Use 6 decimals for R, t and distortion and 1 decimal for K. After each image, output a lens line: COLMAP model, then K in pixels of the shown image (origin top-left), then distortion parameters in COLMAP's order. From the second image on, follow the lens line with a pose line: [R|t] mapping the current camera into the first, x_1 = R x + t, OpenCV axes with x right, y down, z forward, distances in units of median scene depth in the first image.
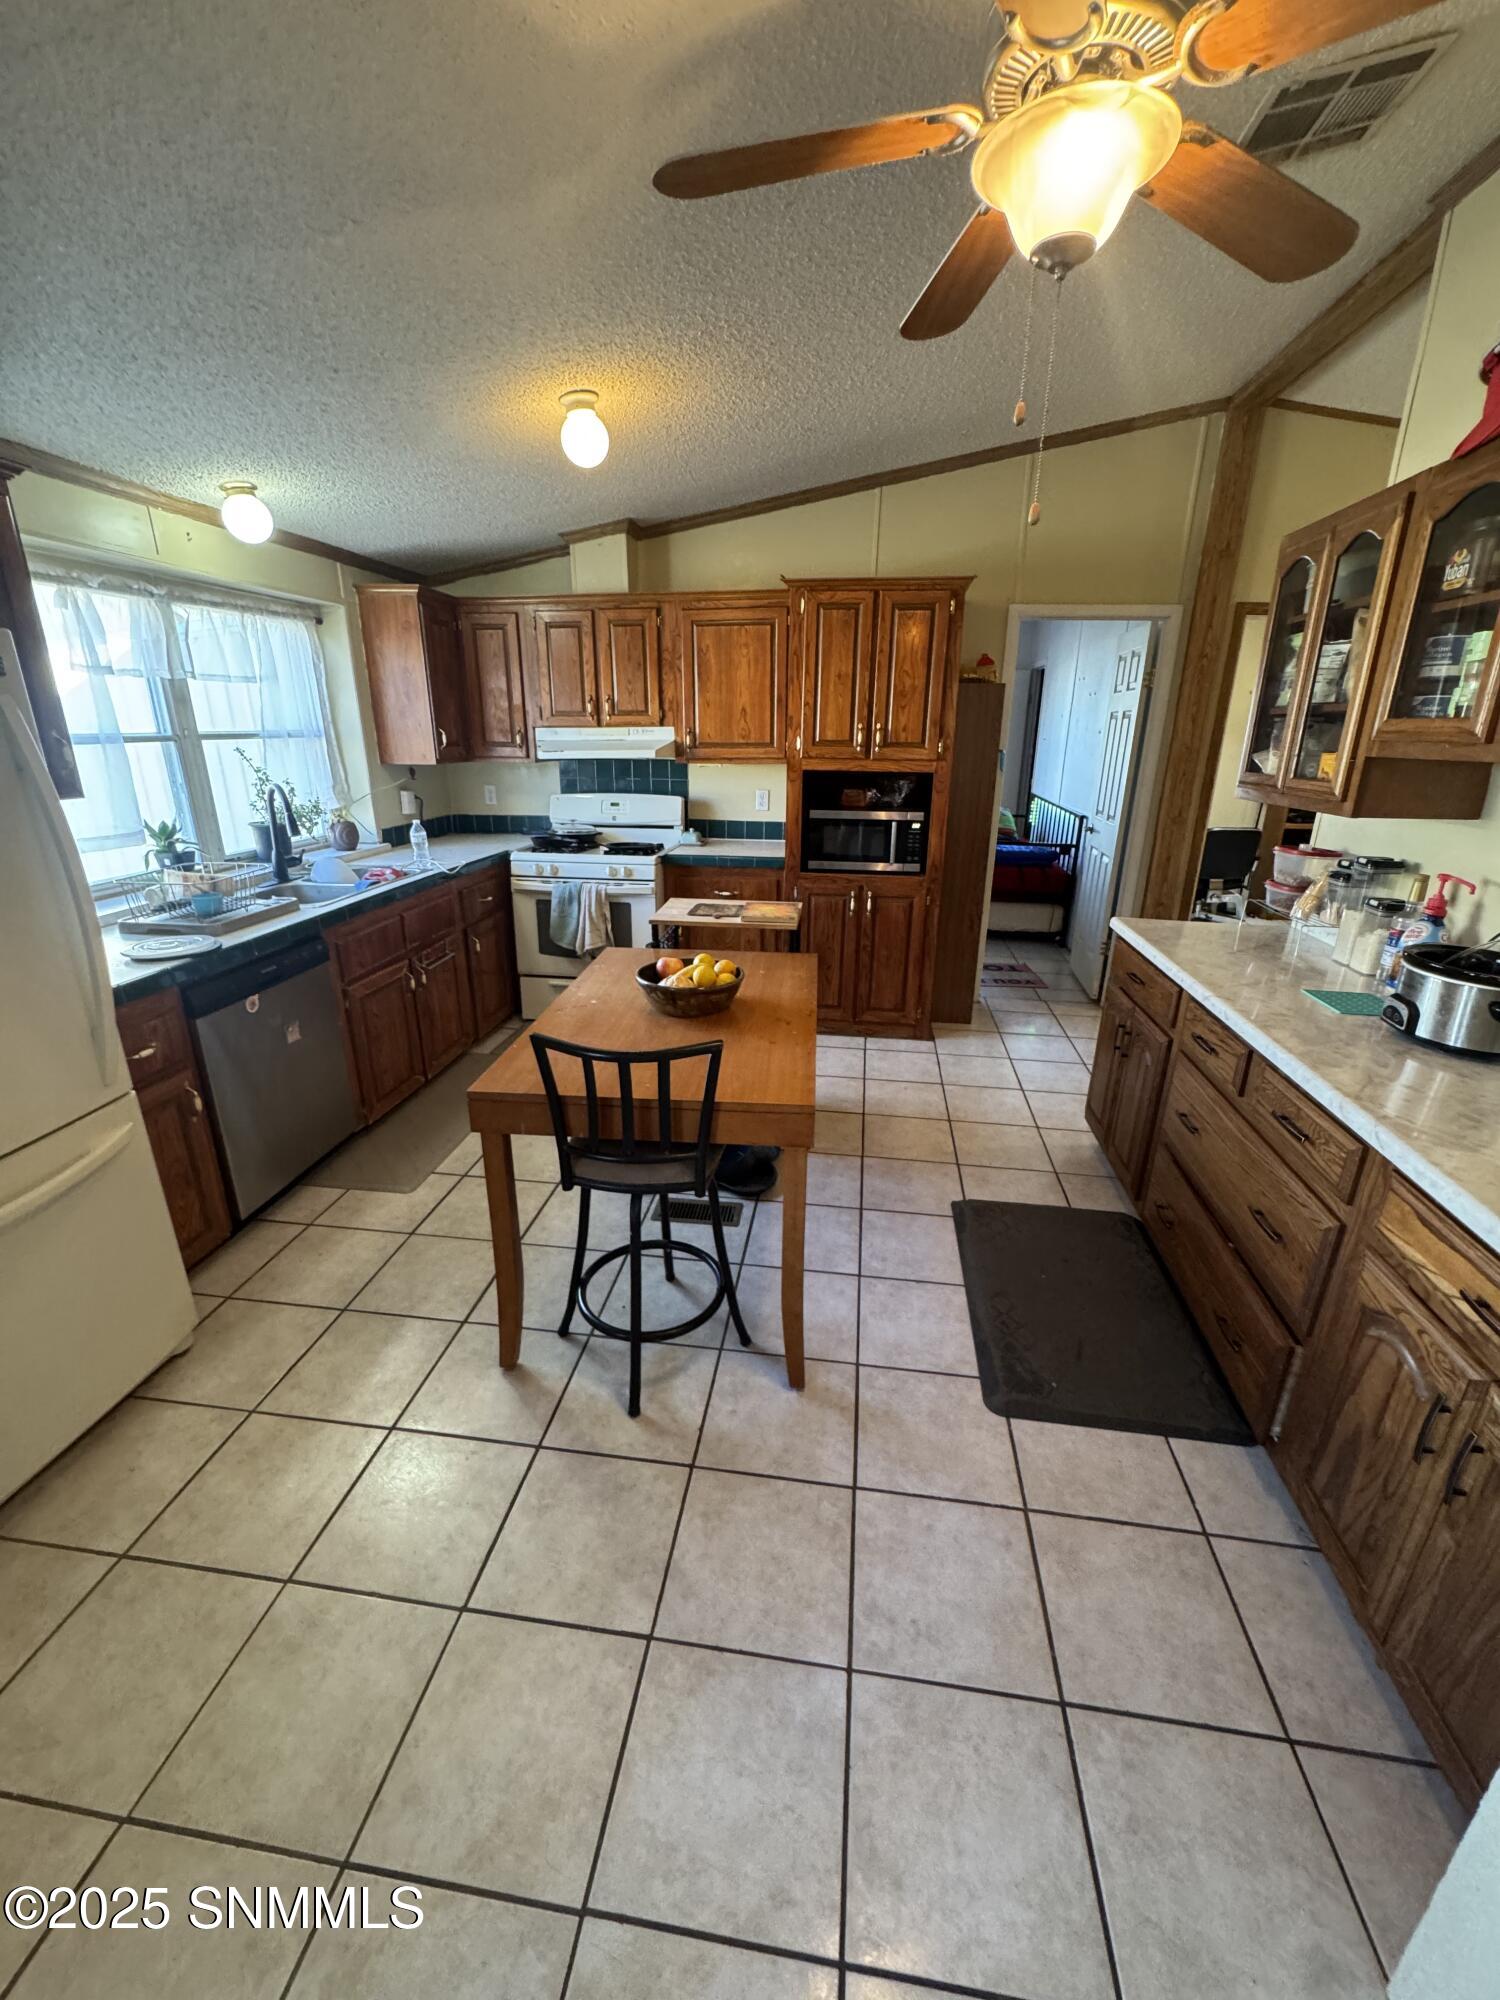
lens RADIAL K [[801.8, 0, 752.6], [0, 801.8, 997.0], [0, 0, 1]] dist [-0.002414, 0.000006]
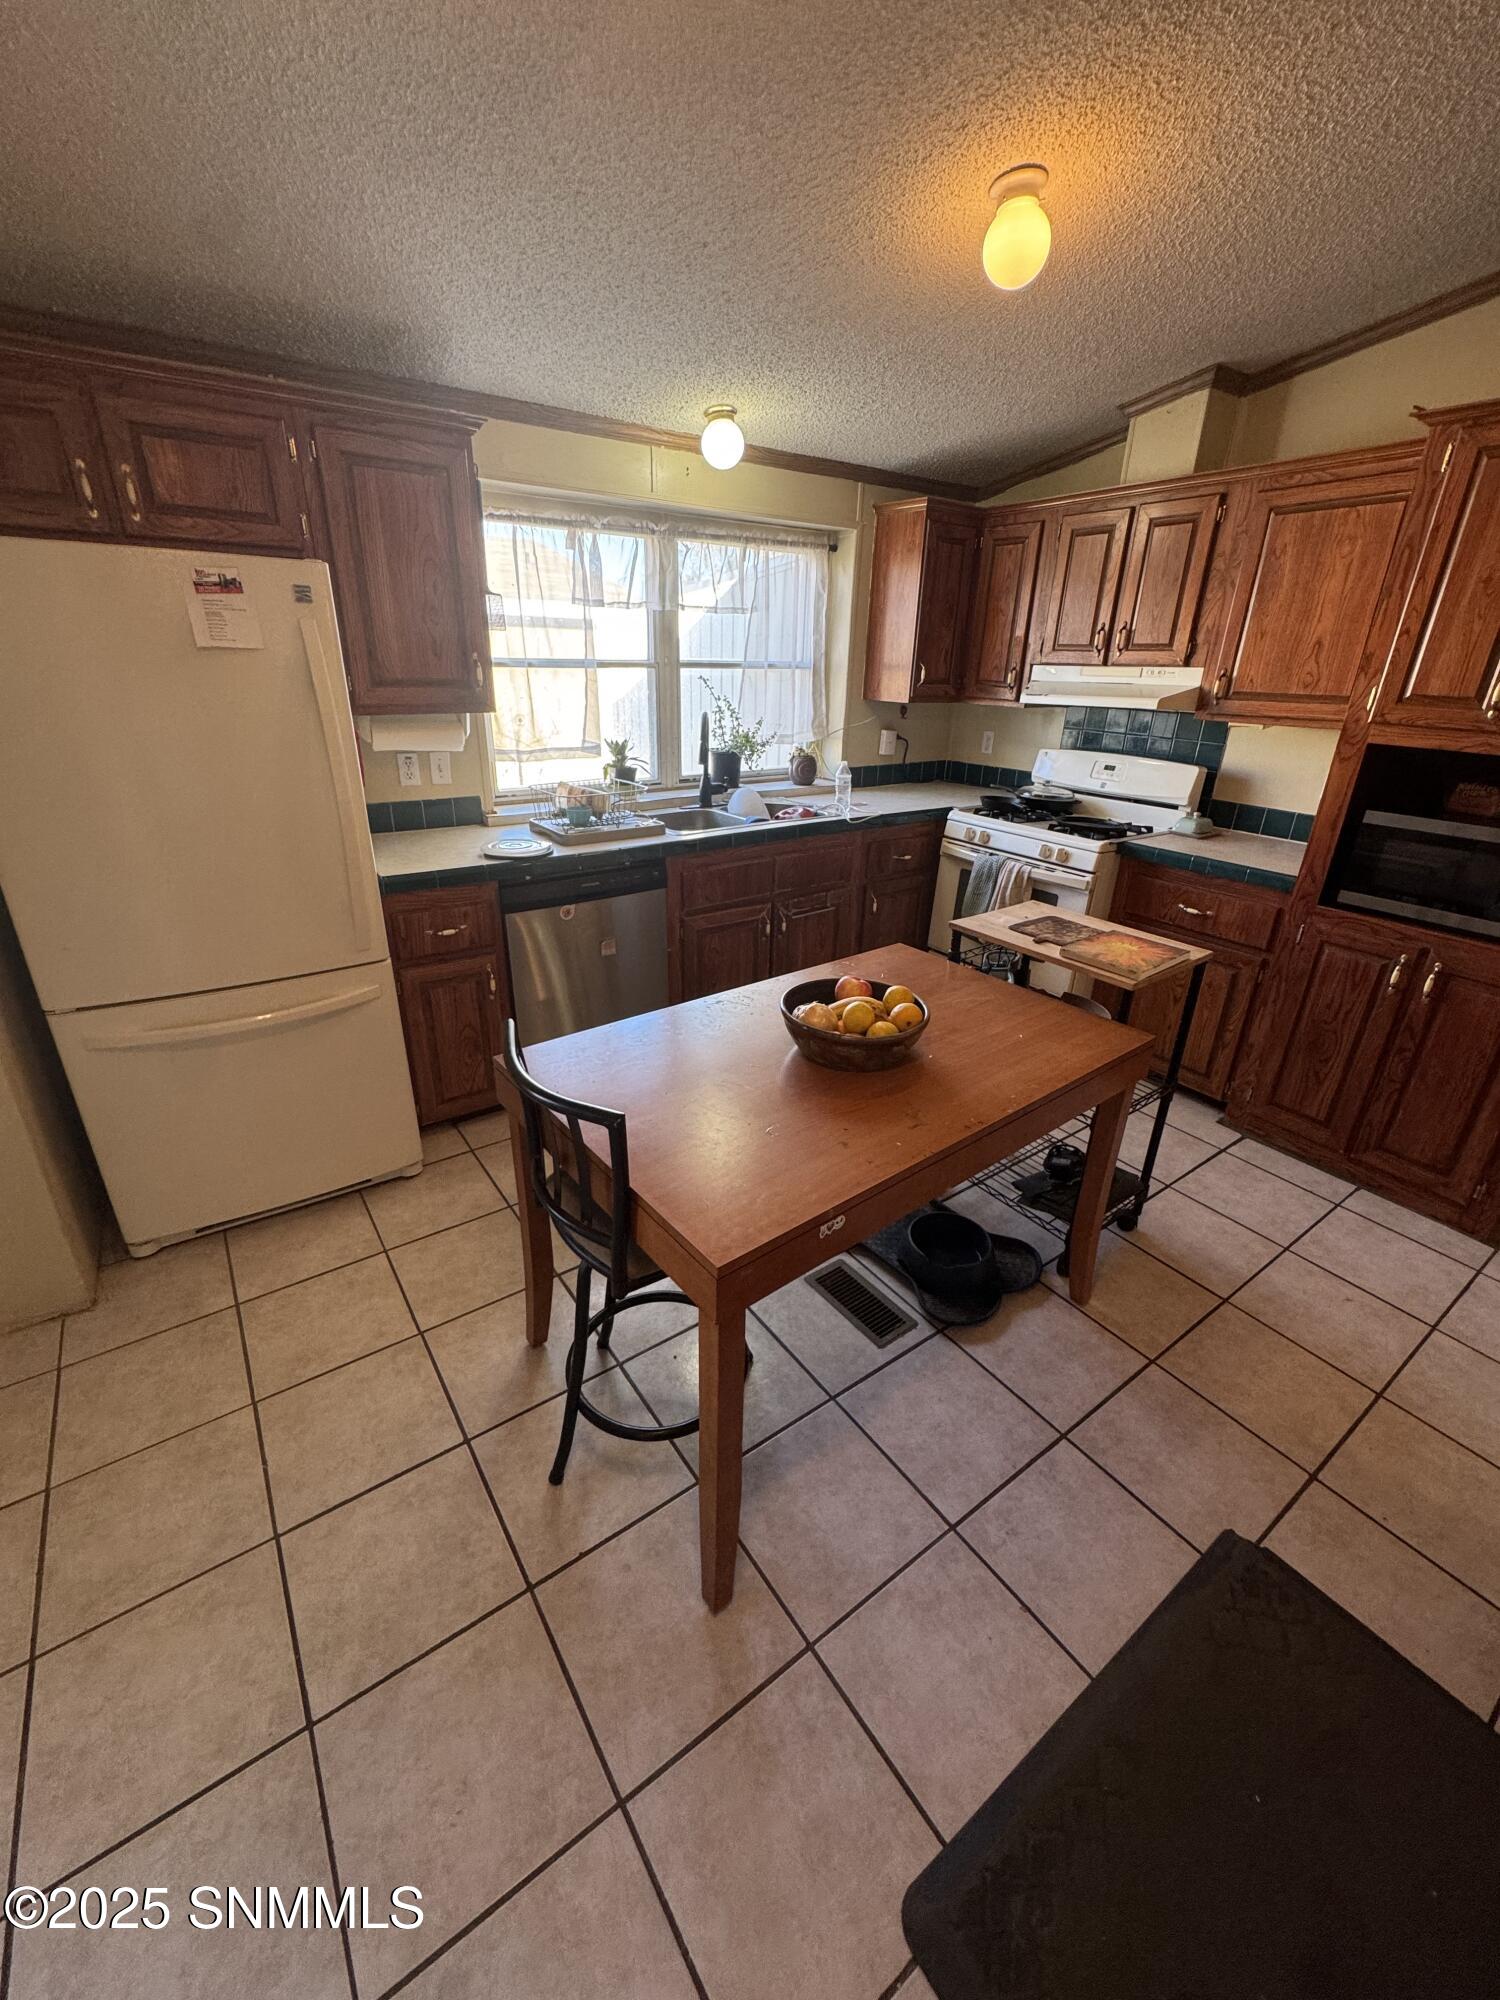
lens RADIAL K [[801.8, 0, 752.6], [0, 801.8, 997.0], [0, 0, 1]] dist [-0.002414, 0.000006]
pose [[0.687664, 0.295031, -0.663381, 0.202468], [-0.251353, 0.953951, 0.163705, -0.080069], [0.681131, 0.054168, 0.730155, 0.243369]]
